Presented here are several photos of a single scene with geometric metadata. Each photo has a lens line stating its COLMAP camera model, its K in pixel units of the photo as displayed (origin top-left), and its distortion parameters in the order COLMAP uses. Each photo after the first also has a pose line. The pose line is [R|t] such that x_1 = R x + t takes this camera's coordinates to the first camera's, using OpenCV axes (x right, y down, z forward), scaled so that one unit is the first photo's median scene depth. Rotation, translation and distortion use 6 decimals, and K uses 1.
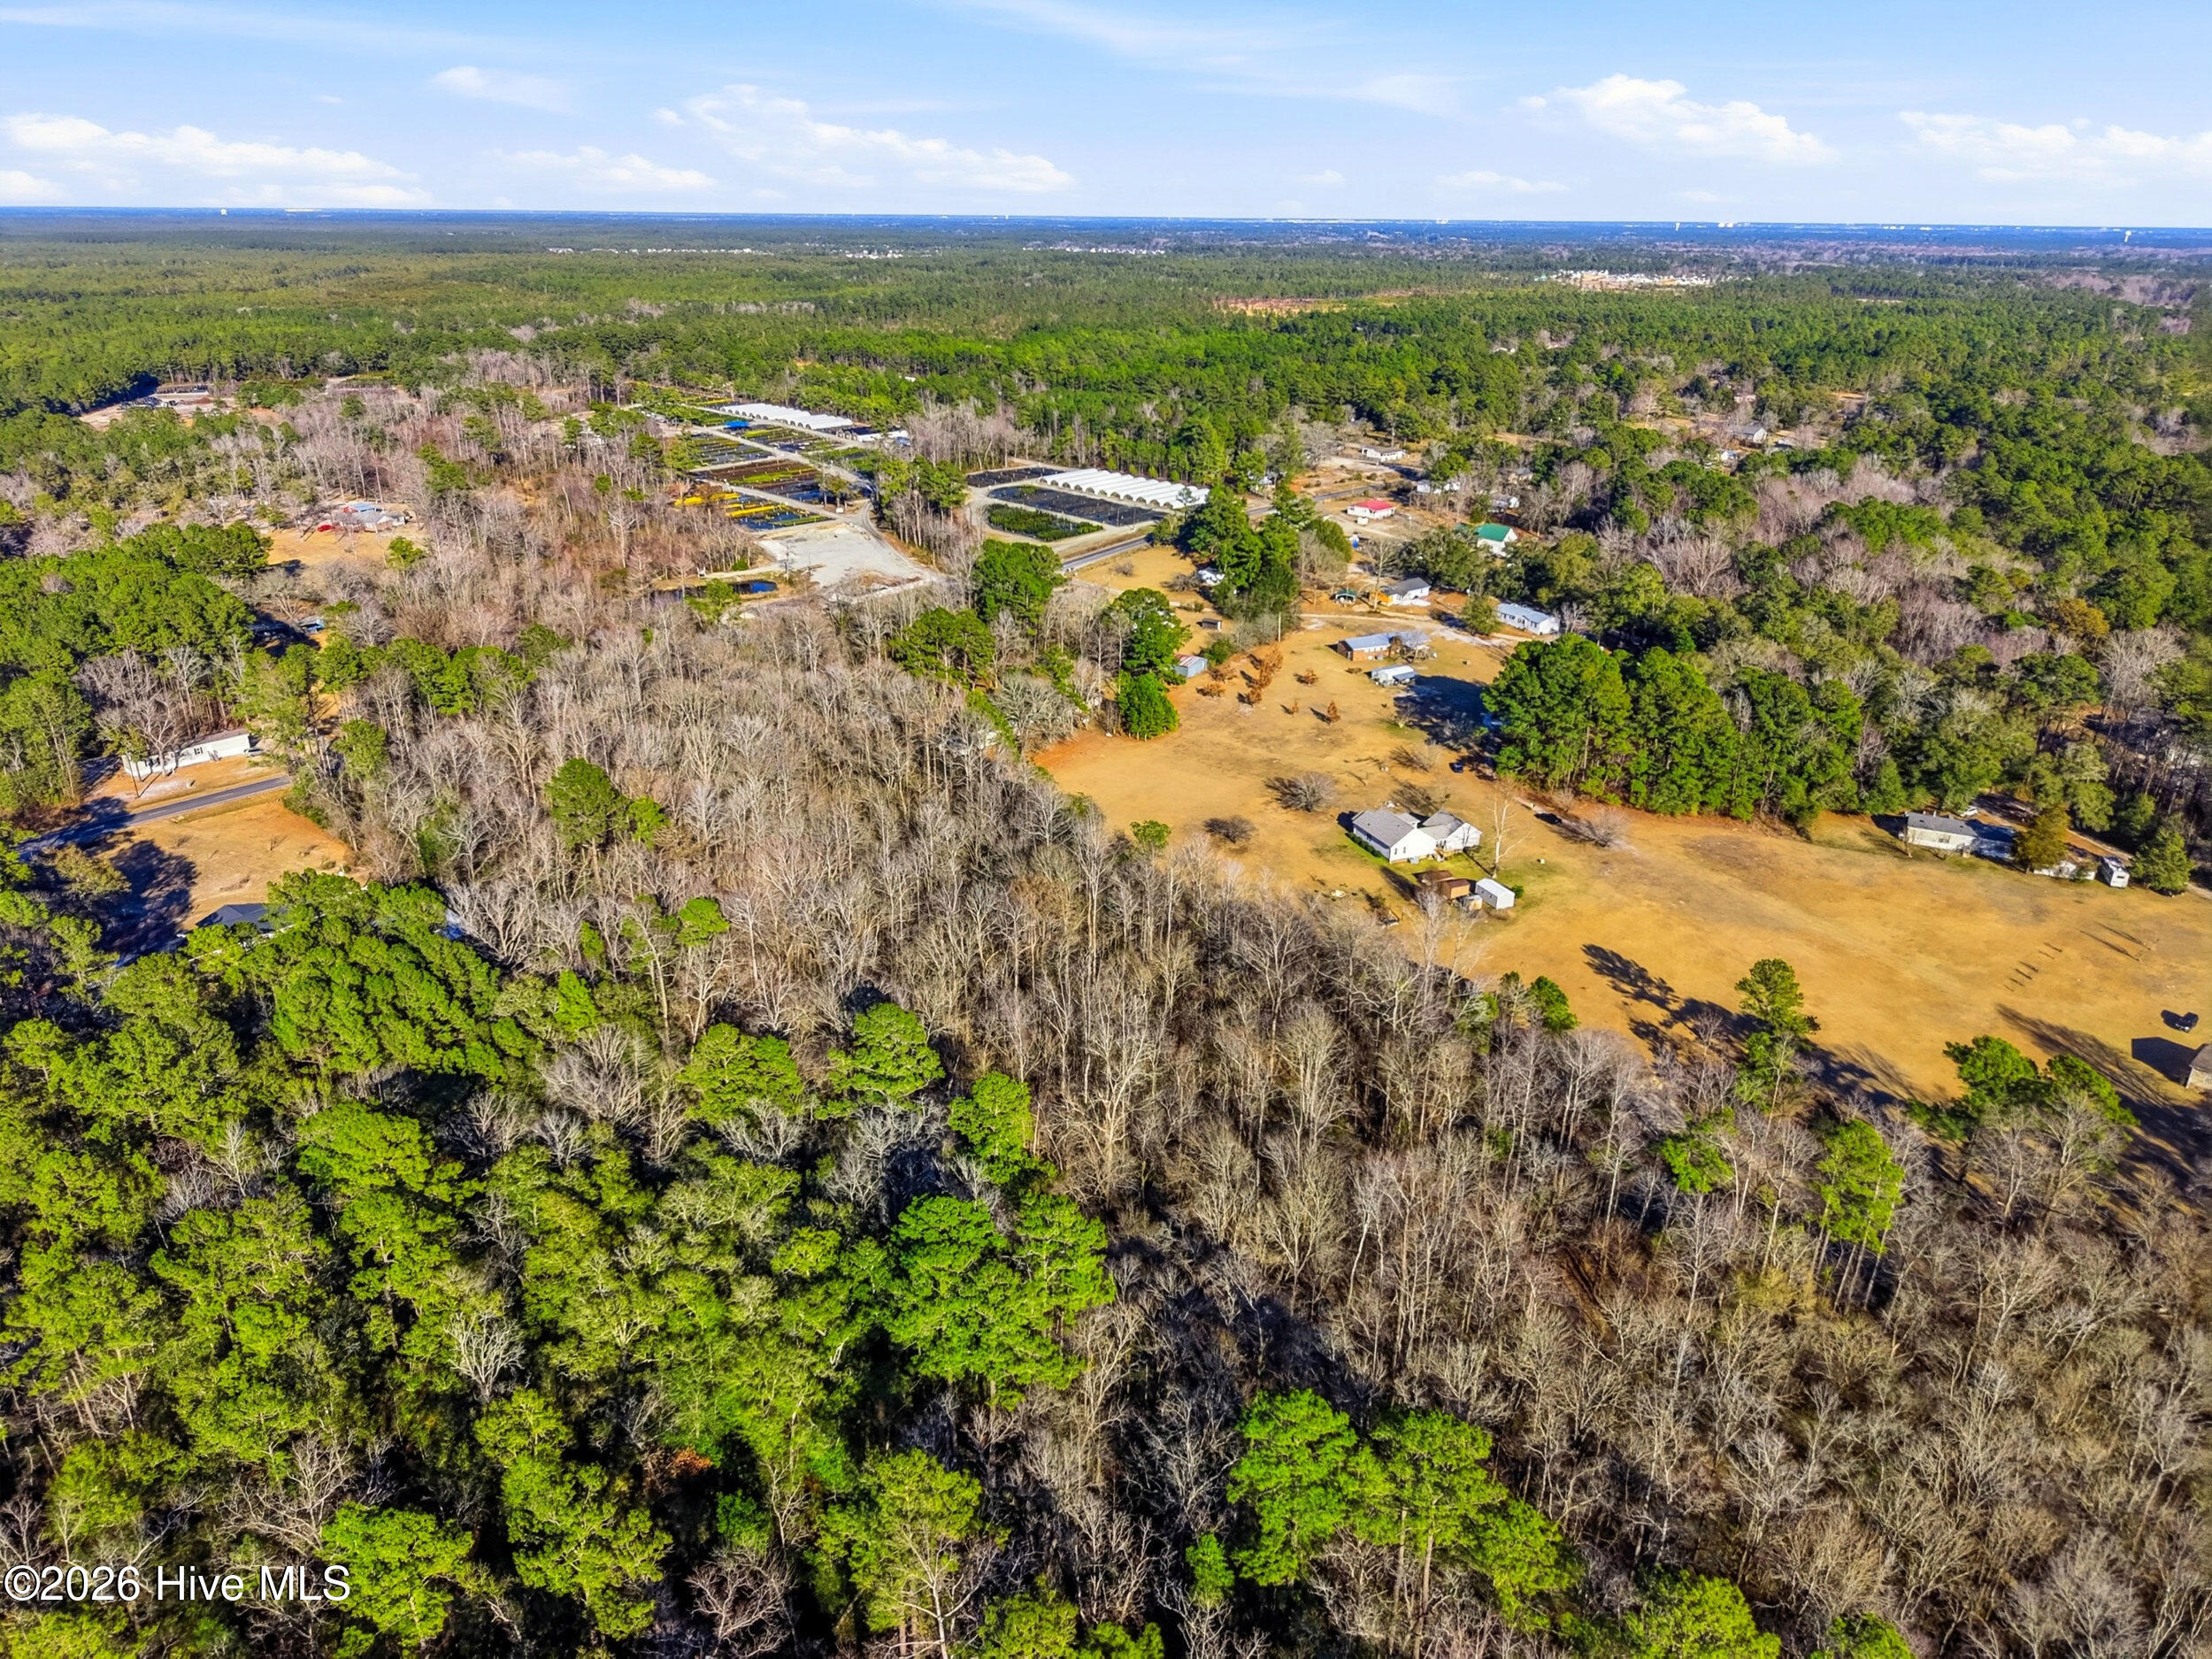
lens RADIAL K [[1579.9, 0, 1098.7], [0, 1579.9, 822.8], [0, 0, 1]] dist [0.173313, -0.182936]
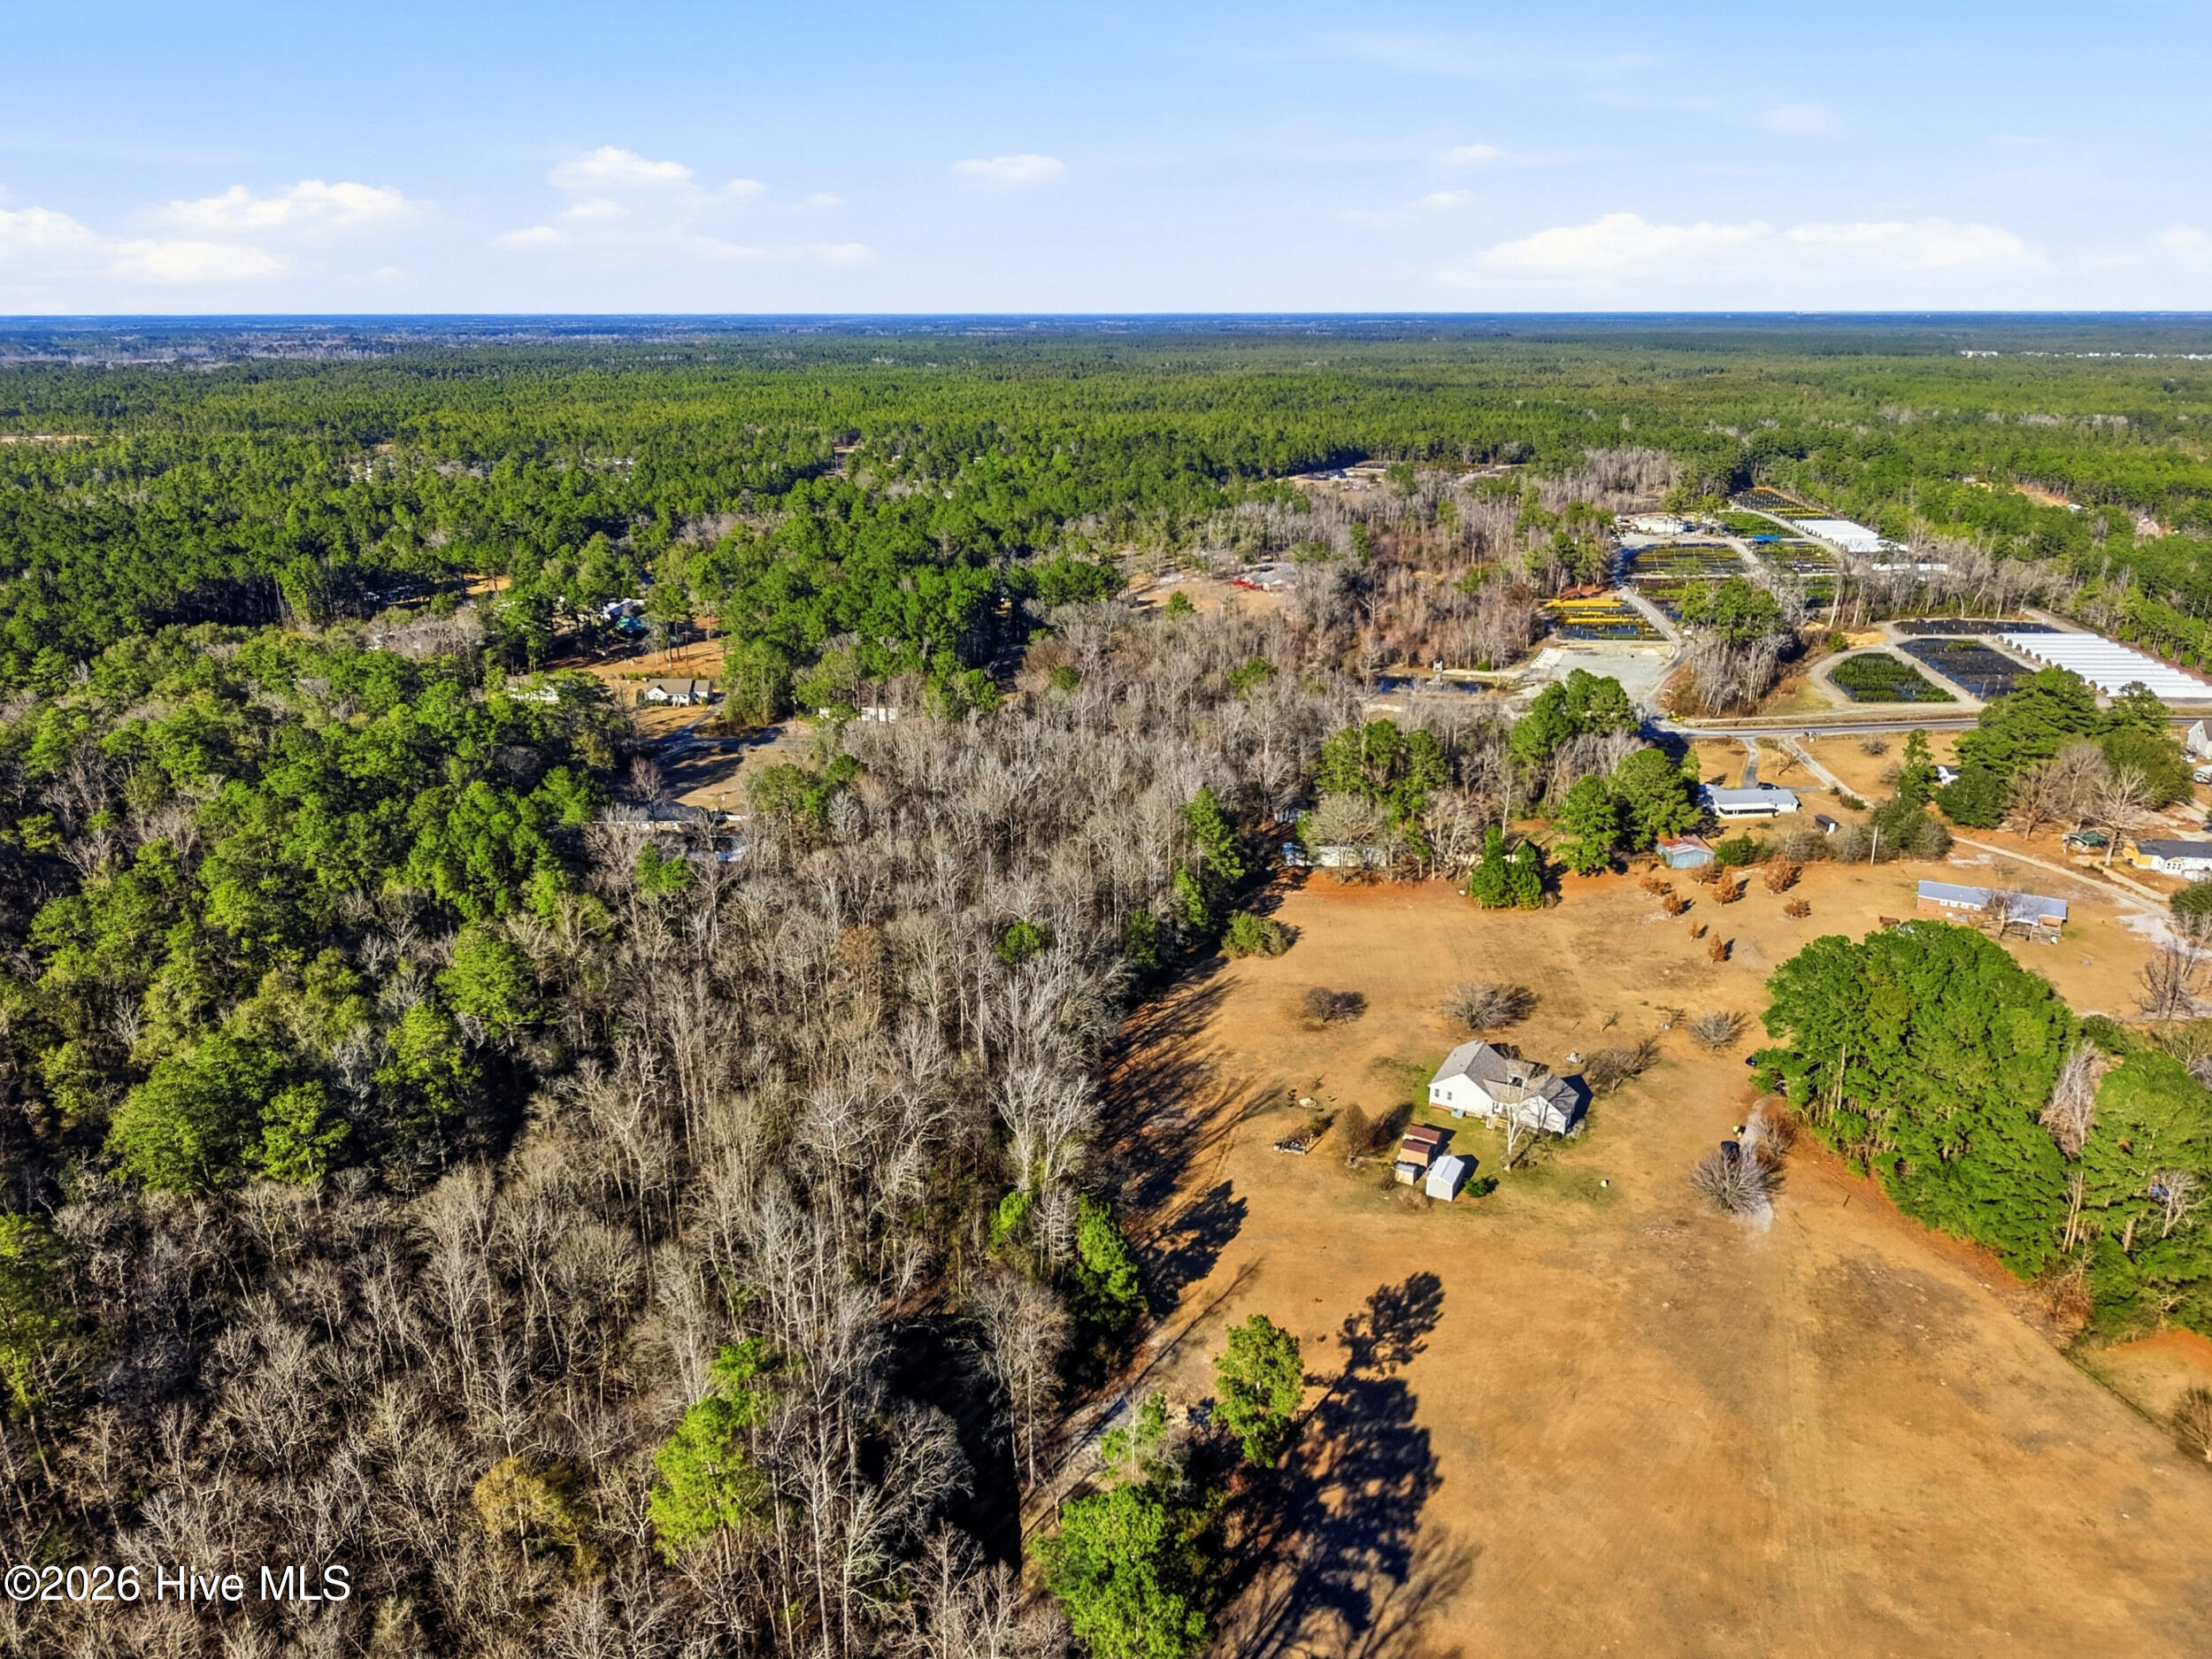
lens RADIAL K [[1579.9, 0, 1098.7], [0, 1579.9, 822.8], [0, 0, 1]] dist [0.173313, -0.182936]
pose [[0.604390, 0.242718, -0.758815, 0.631572], [-0.284180, 0.955488, 0.079279, -0.119914], [0.744281, 0.167724, 0.646463, 0.324069]]
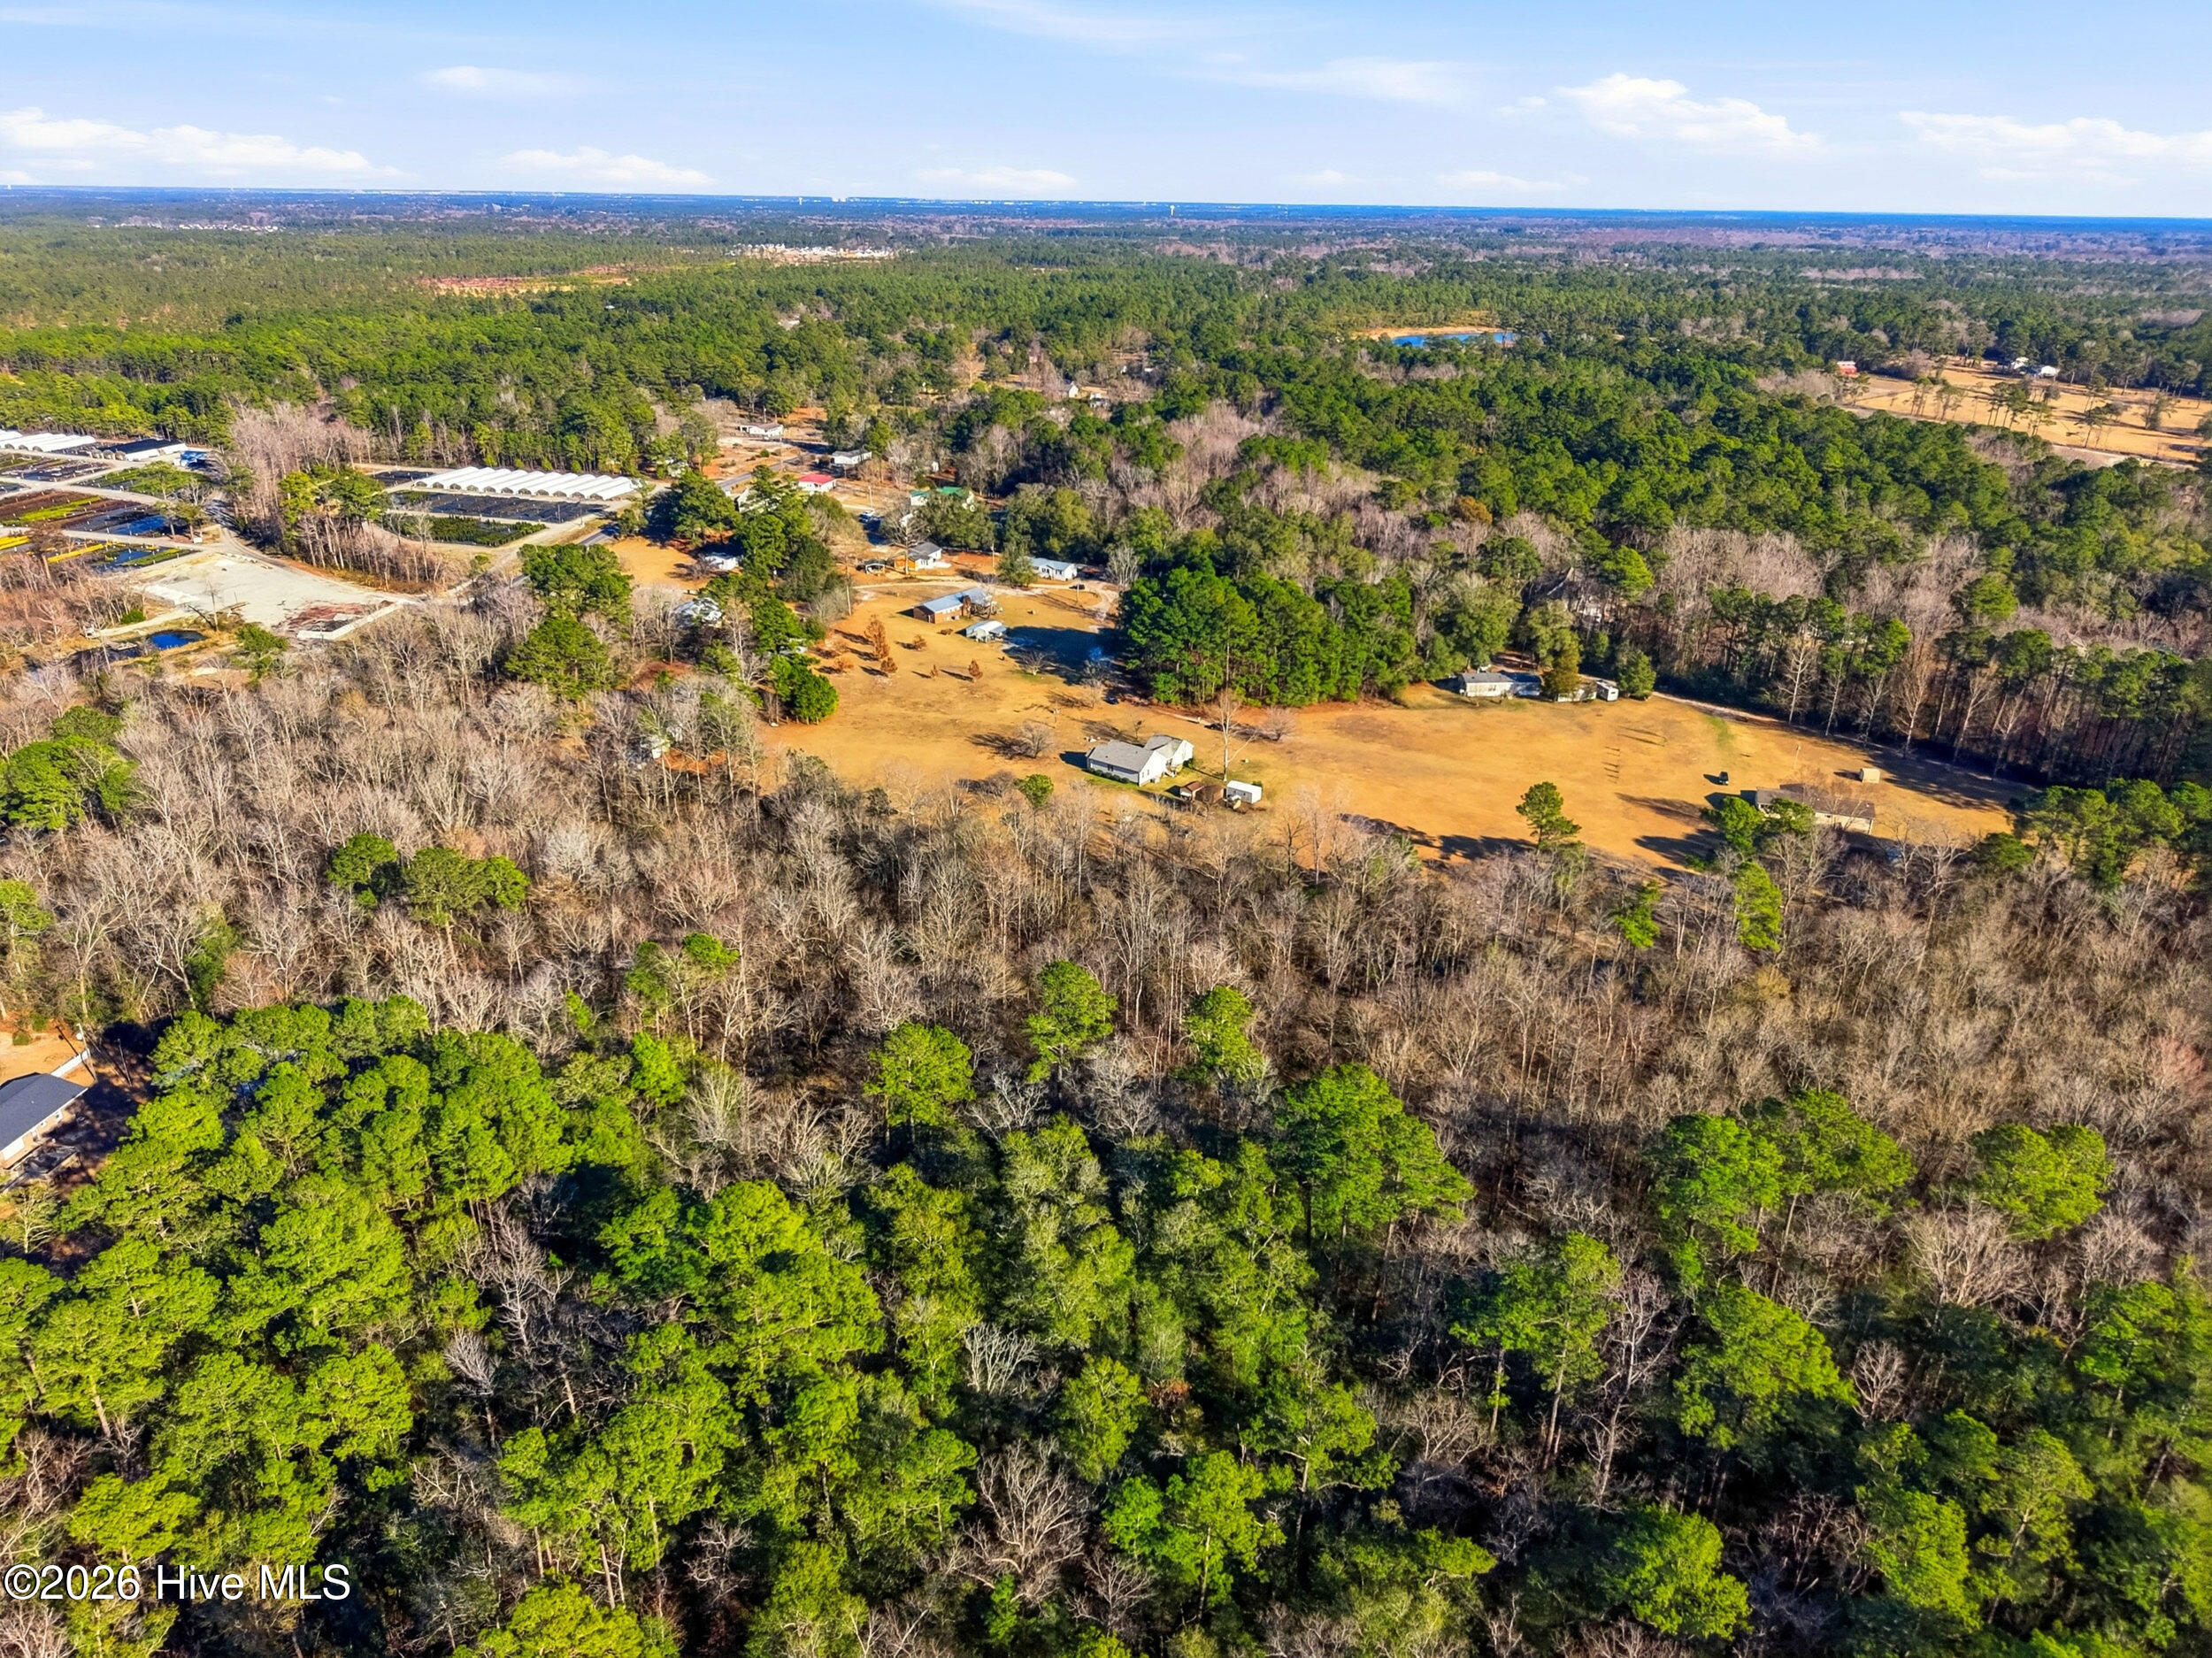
lens RADIAL K [[1579.8, 0, 1098.7], [0, 1579.8, 822.3], [0, 0, 1]] dist [0.173313, -0.182936]
pose [[0.865802, -0.197060, 0.459951, -0.343202], [0.191021, 0.979739, 0.060182, -0.021230], [-0.462492, 0.035754, 0.885902, 0.036737]]
